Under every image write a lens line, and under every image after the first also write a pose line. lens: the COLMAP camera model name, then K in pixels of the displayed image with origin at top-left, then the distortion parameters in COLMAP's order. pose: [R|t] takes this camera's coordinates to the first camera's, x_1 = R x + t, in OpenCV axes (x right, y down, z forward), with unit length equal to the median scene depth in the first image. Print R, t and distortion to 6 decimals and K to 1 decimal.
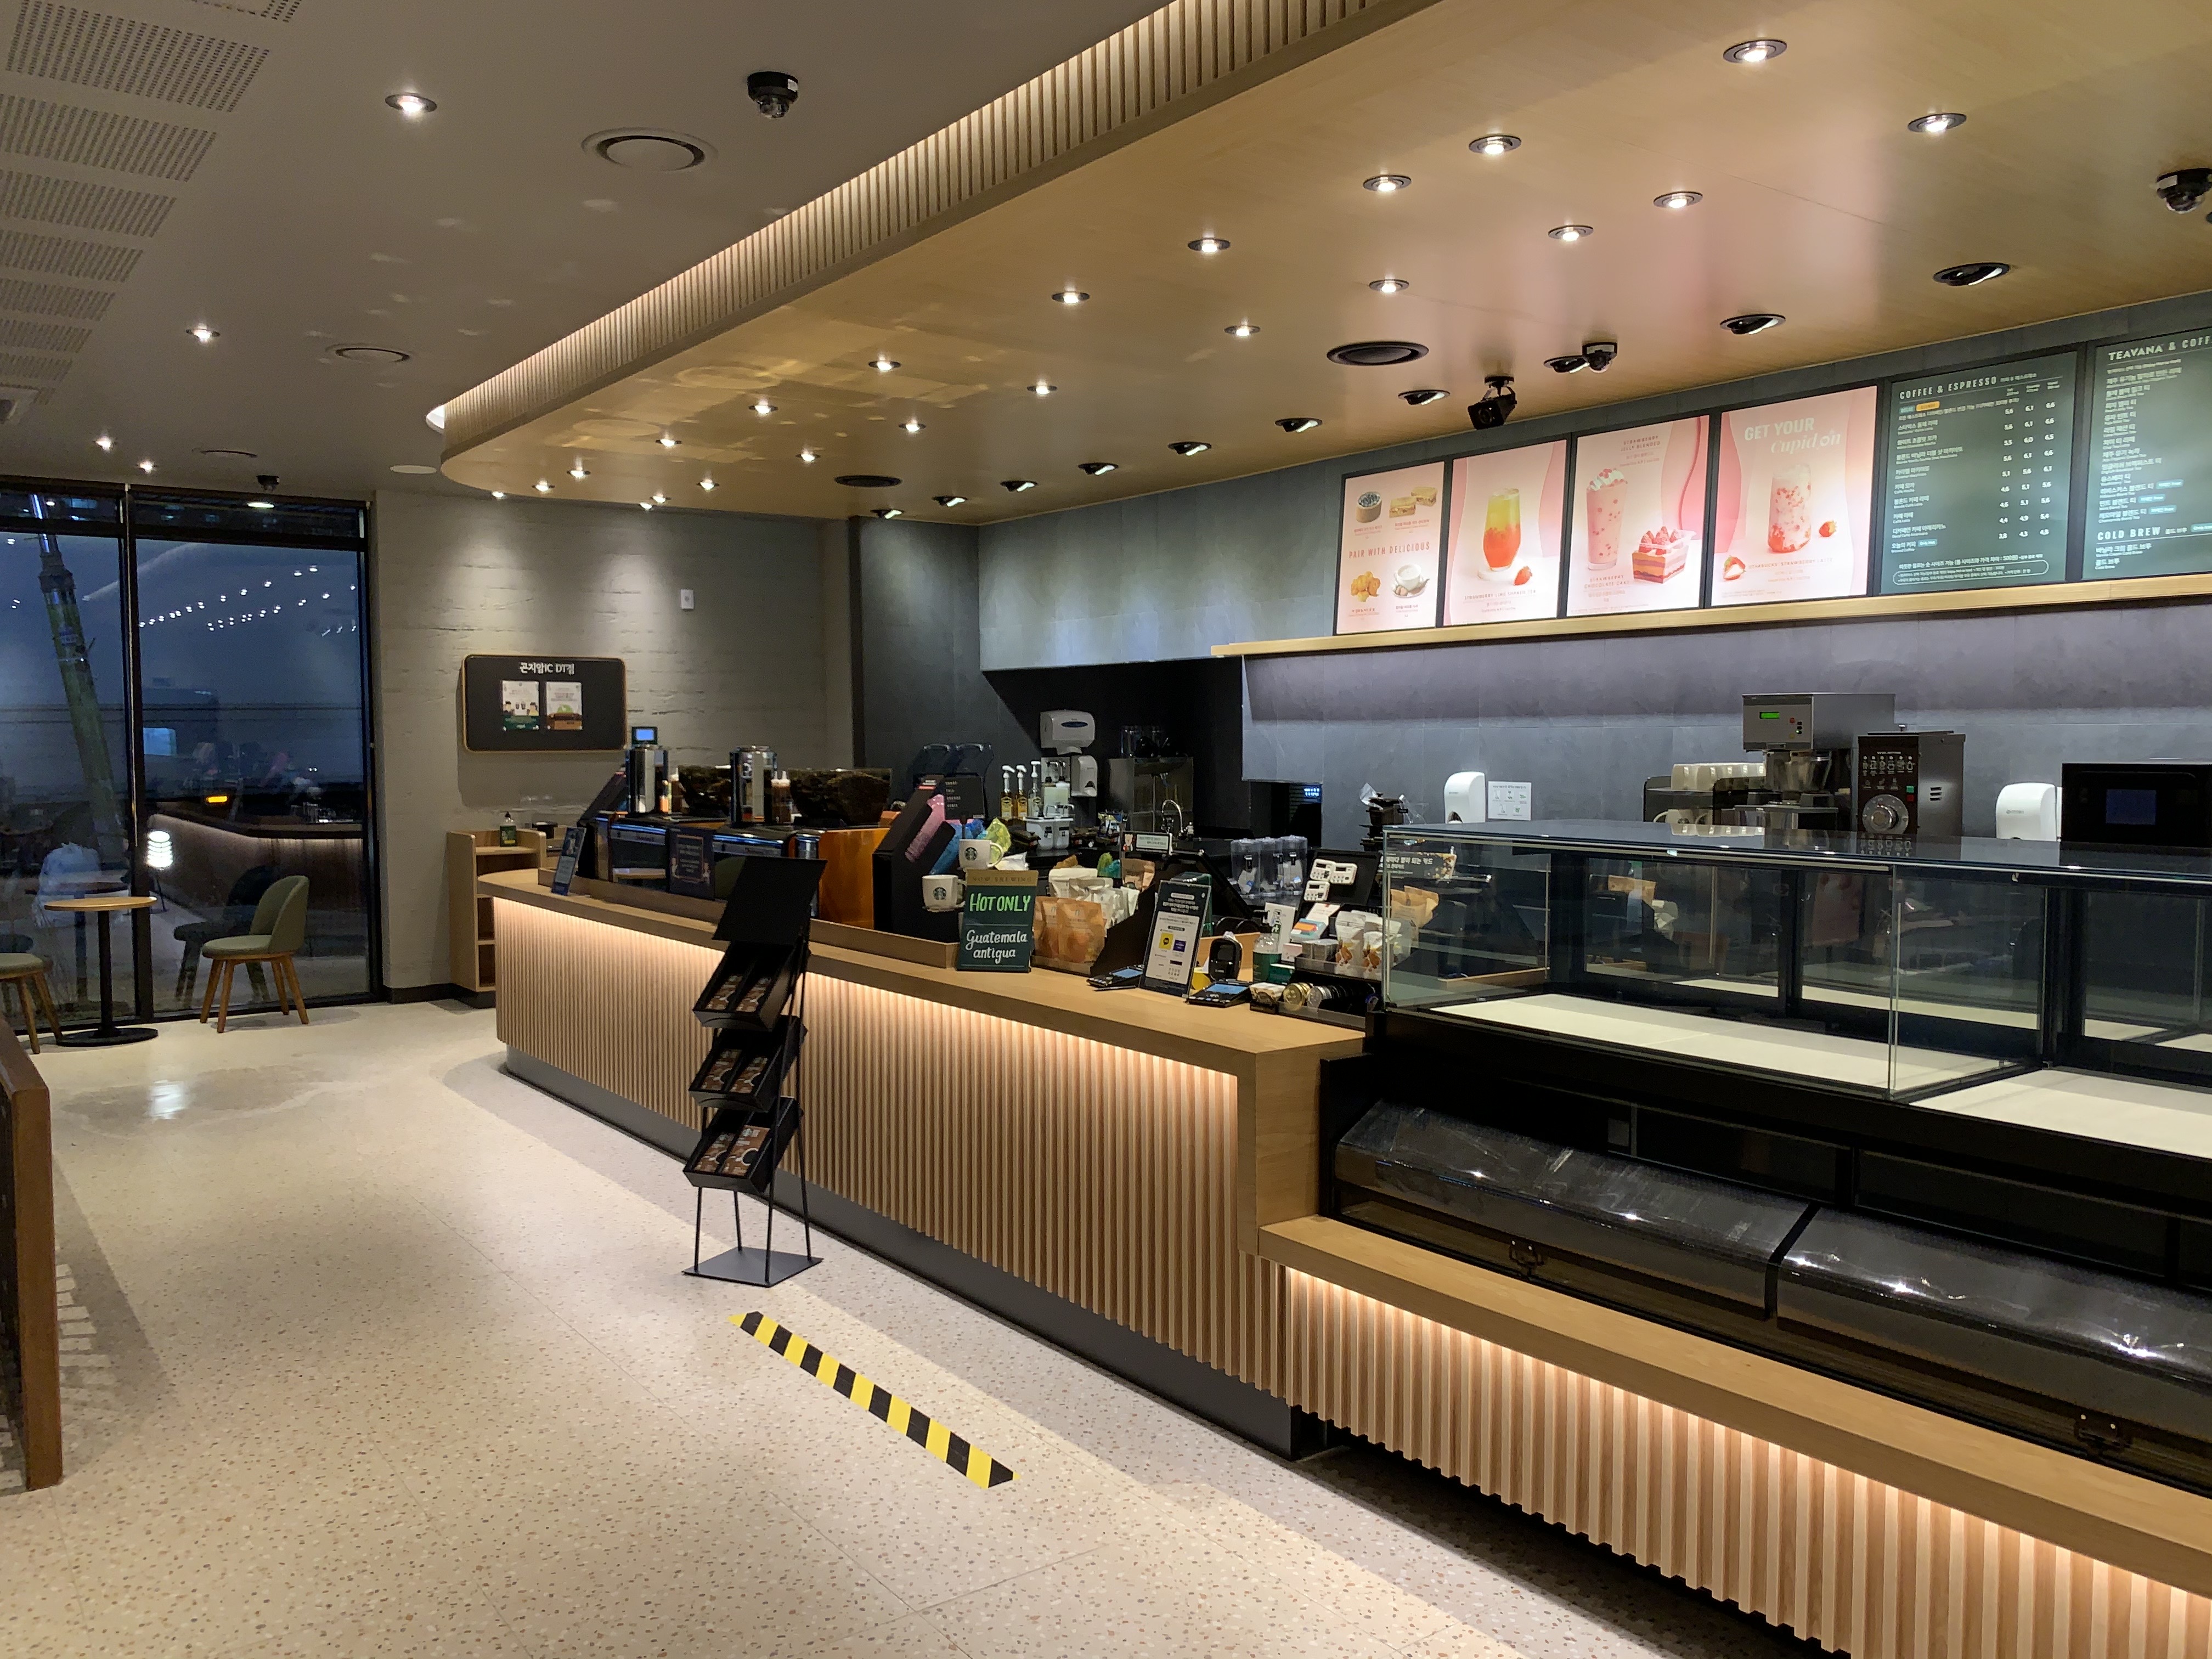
lens RADIAL K [[1685.7, 0, 1099.7], [0, 1685.7, 819.6], [0, 0, 1]] dist [0.036639, -0.048371]
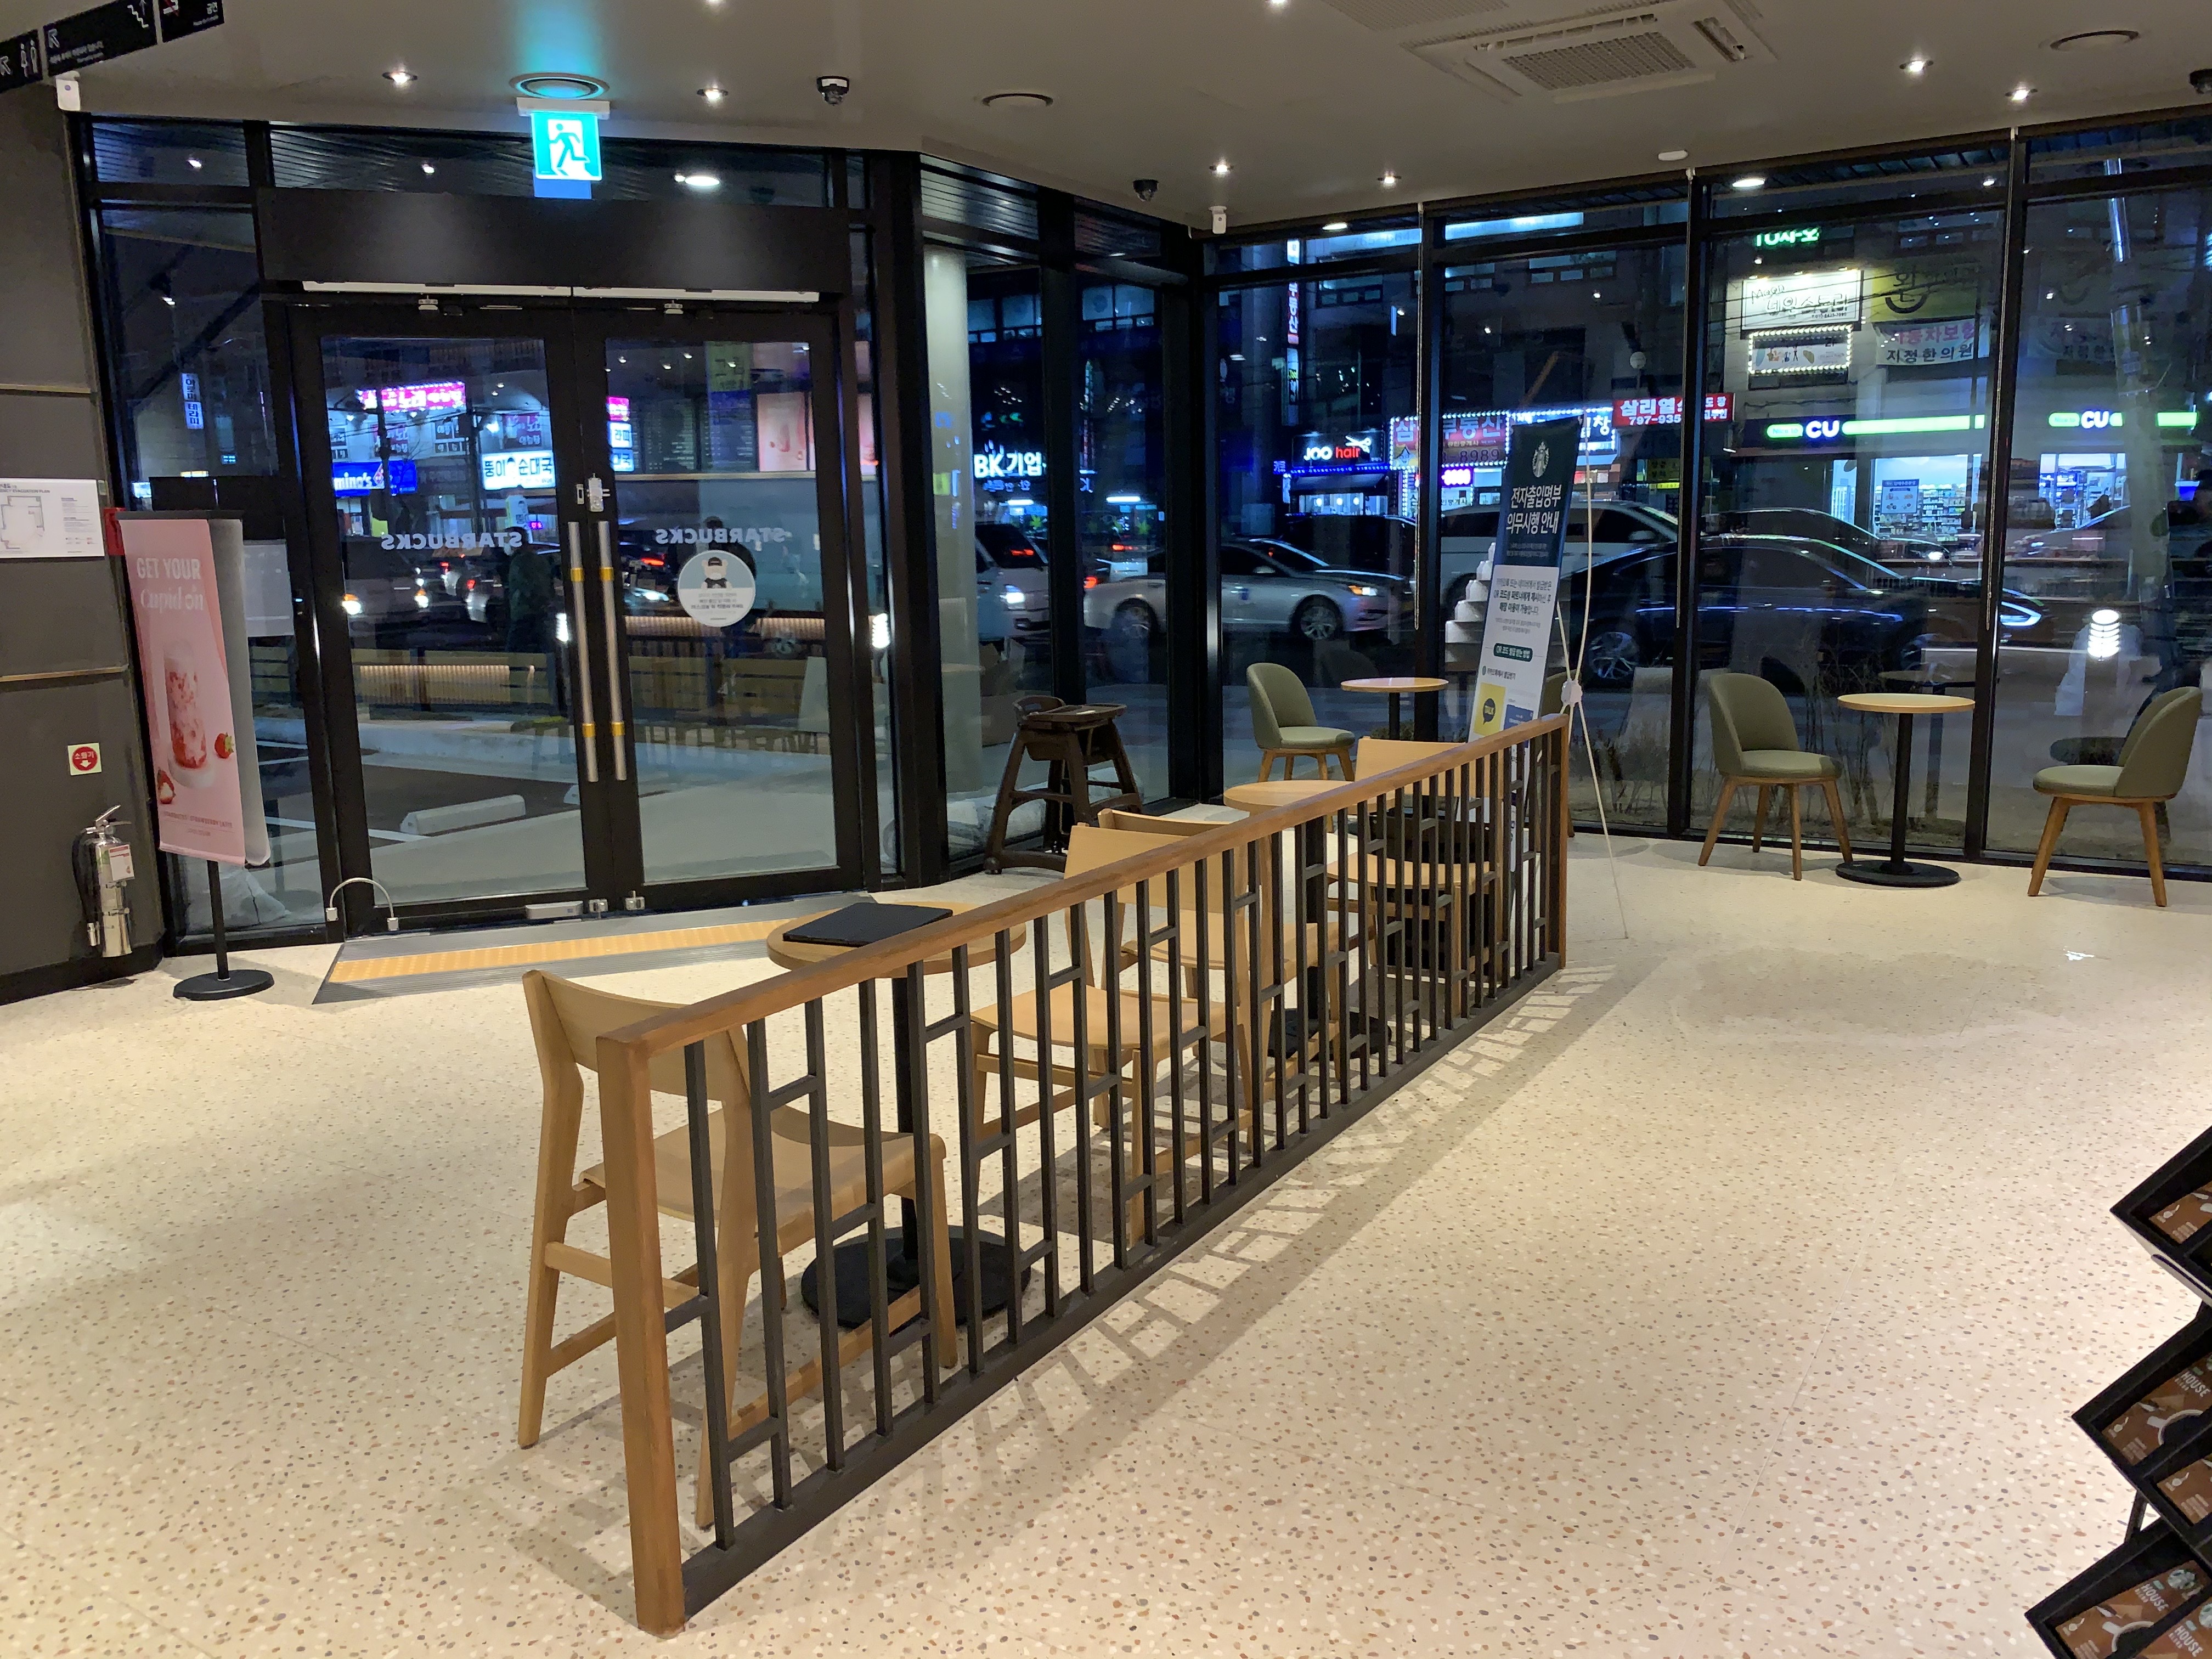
lens RADIAL K [[1685.7, 0, 1095.4], [0, 1685.7, 833.5], [0, 0, 1]] dist [0.036639, -0.048371]
pose [[0.363314, 0.165402, -0.916867, -0.006302], [-0.027991, 0.985608, 0.166711, -0.015334], [0.931246, -0.034904, 0.362715, 0.570383]]
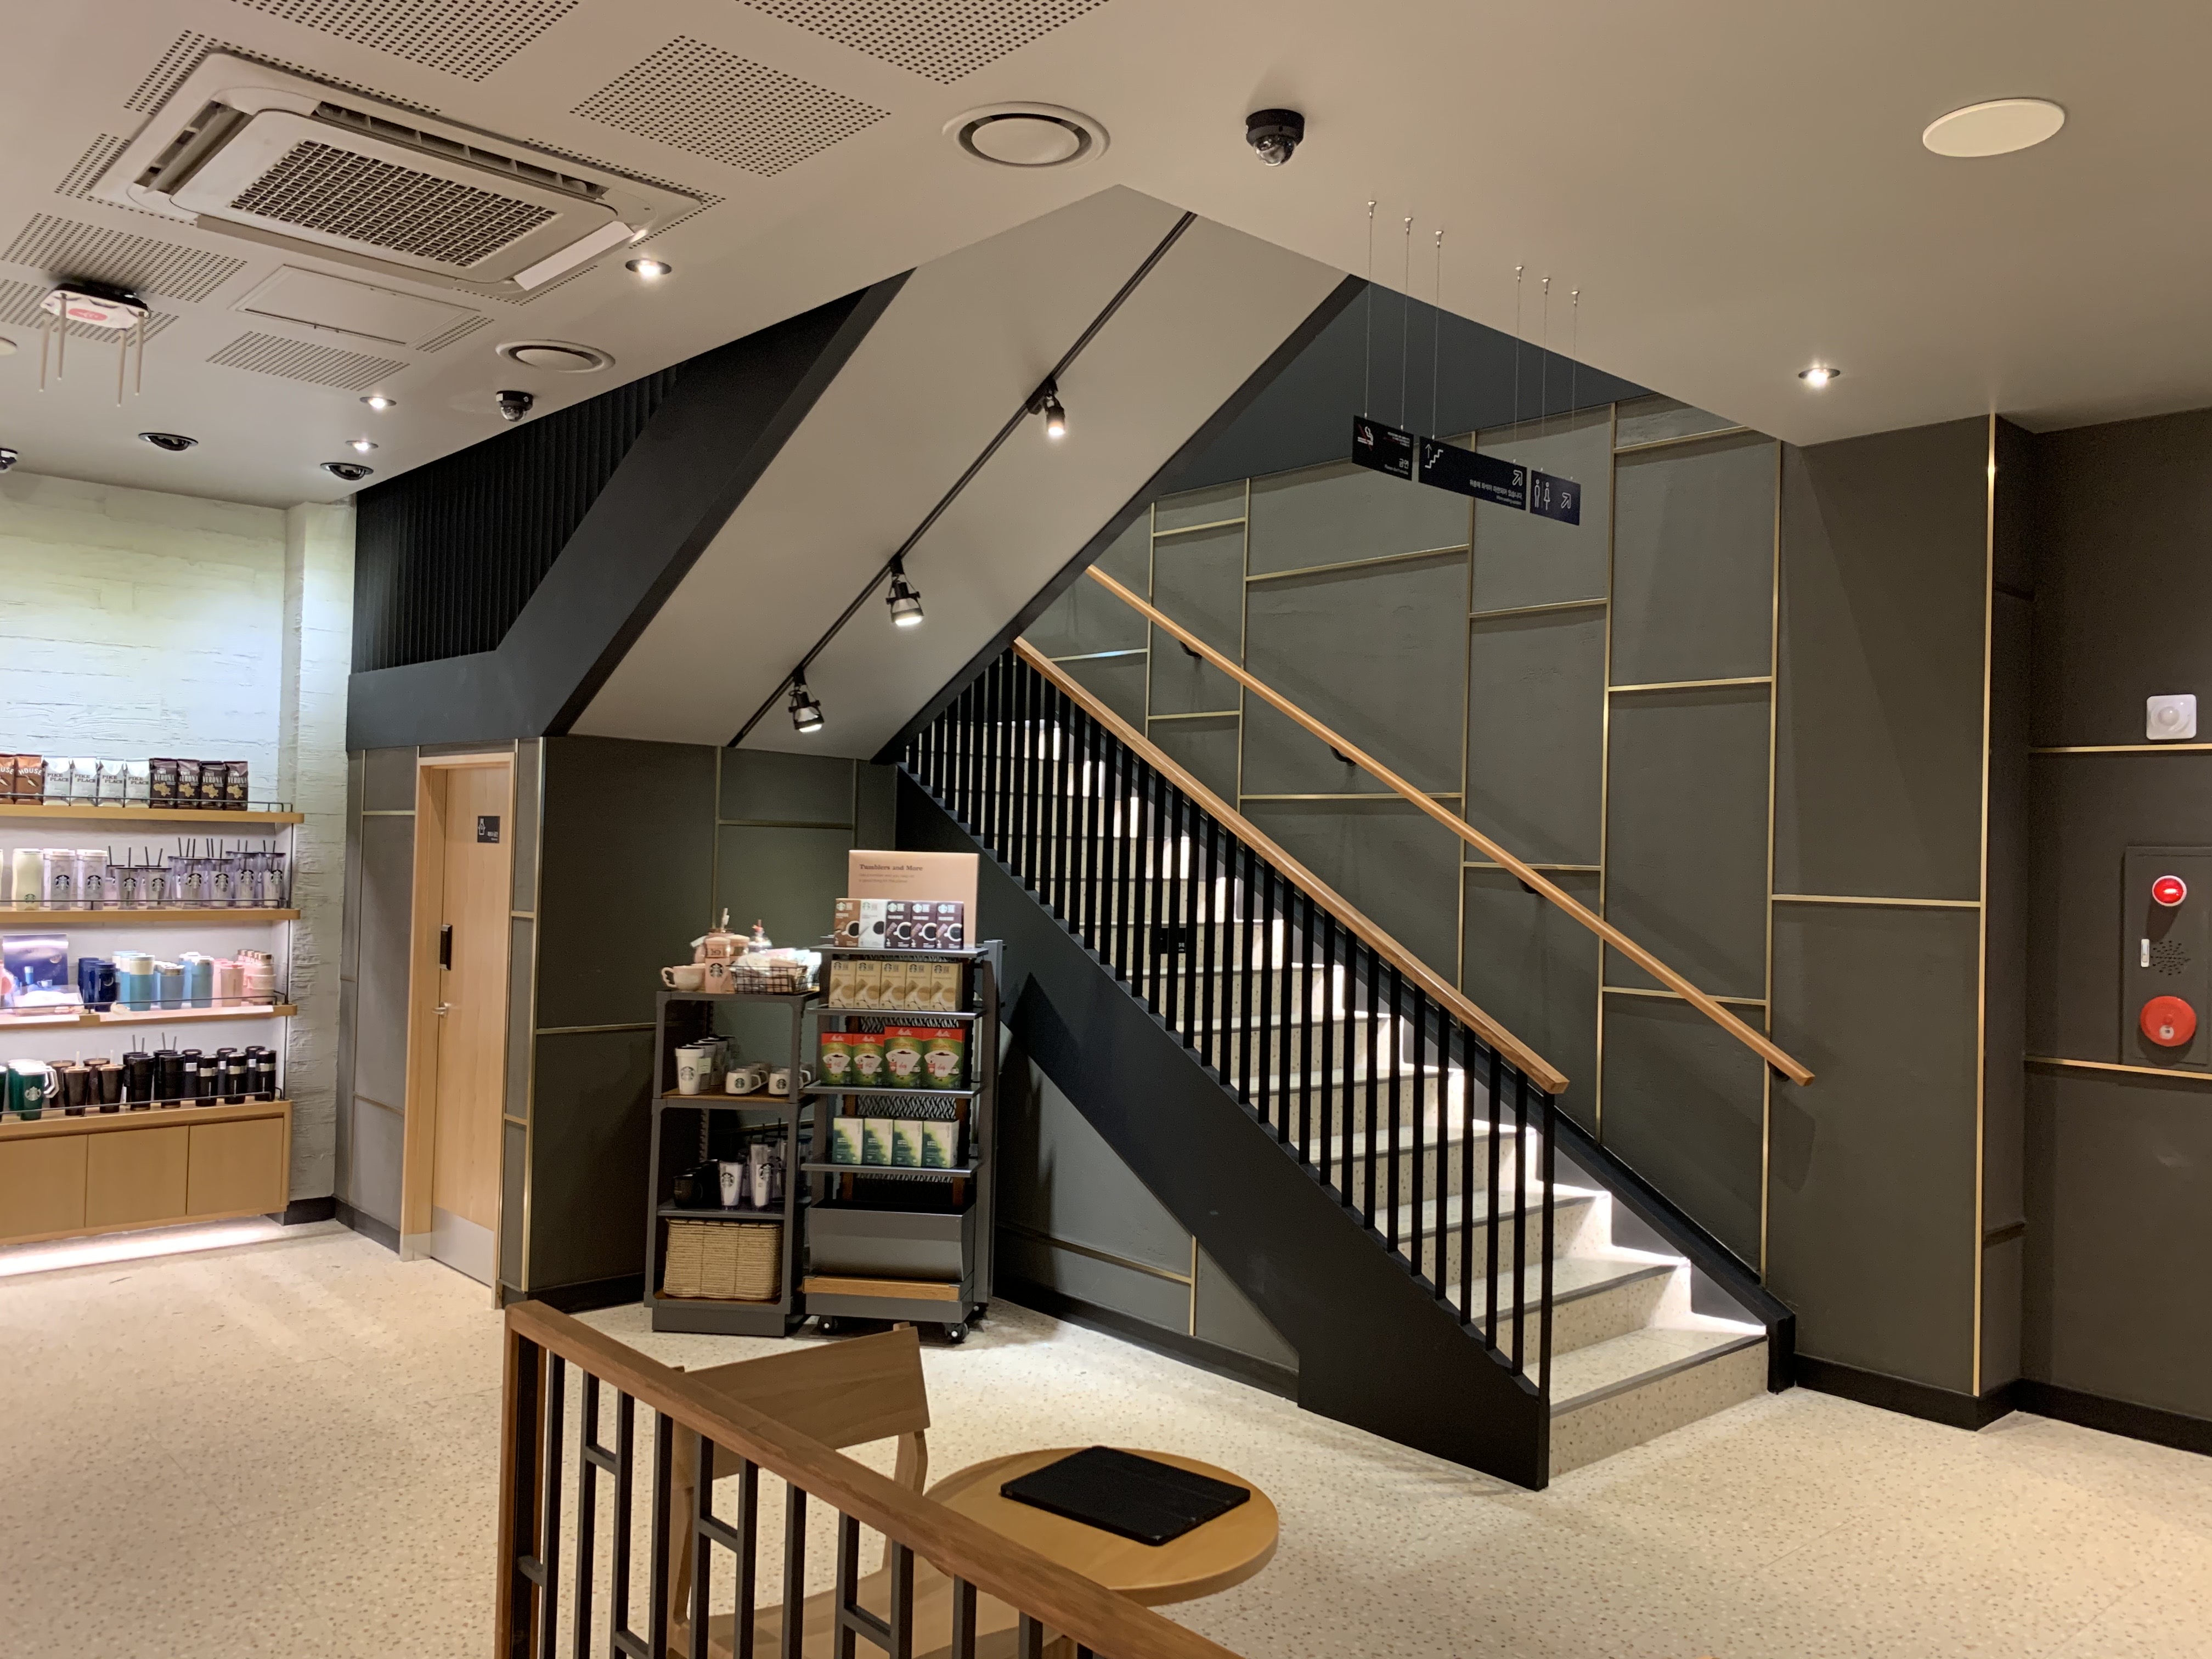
lens RADIAL K [[1685.7, 0, 1102.8], [0, 1685.7, 814.4], [0, 0, 1]] dist [0.036639, -0.048371]
pose [[-0.993323, -0.024659, -0.112698, -0.485099], [-0.028219, 0.999148, 0.030101, -0.061793], [0.111860, 0.033080, -0.993173, 1.099348]]
